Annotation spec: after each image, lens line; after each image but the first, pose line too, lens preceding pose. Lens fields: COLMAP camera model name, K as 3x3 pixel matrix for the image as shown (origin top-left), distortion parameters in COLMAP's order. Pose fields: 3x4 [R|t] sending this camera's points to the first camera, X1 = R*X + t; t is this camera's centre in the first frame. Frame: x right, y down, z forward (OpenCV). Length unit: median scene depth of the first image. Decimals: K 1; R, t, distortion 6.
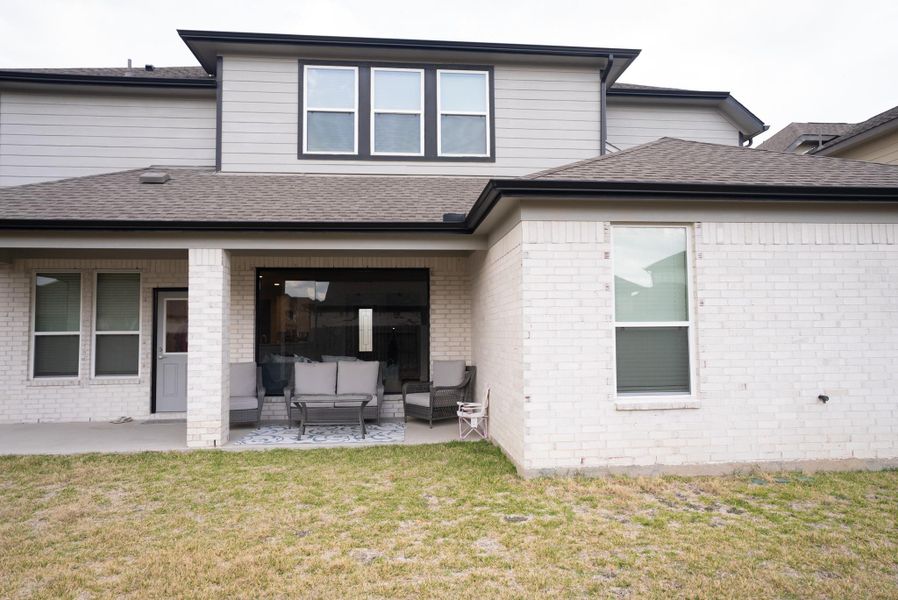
lens RADIAL K [[620.6, 0, 448.4], [0, 620.6, 297.3], [0, 0, 1]] dist [0.000449, 0.000690]
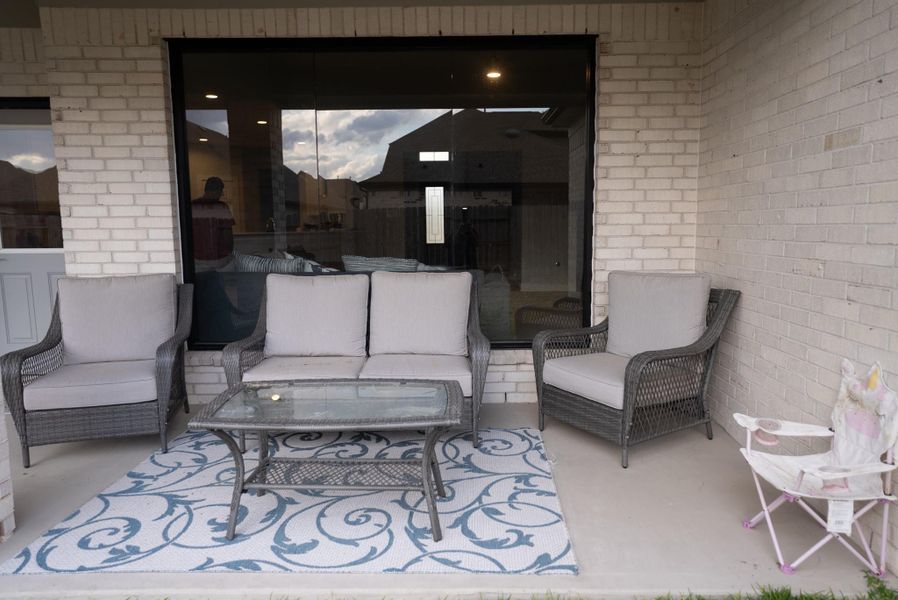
lens RADIAL K [[620.6, 0, 452.1], [0, 620.6, 299.1], [0, 0, 1]] dist [0.000449, 0.000690]
pose [[0.994671, 0.011414, -0.102462, -0.080515], [0.006948, 0.984172, 0.177080, 0.047103], [0.102861, -0.176848, 0.978848, 0.584561]]
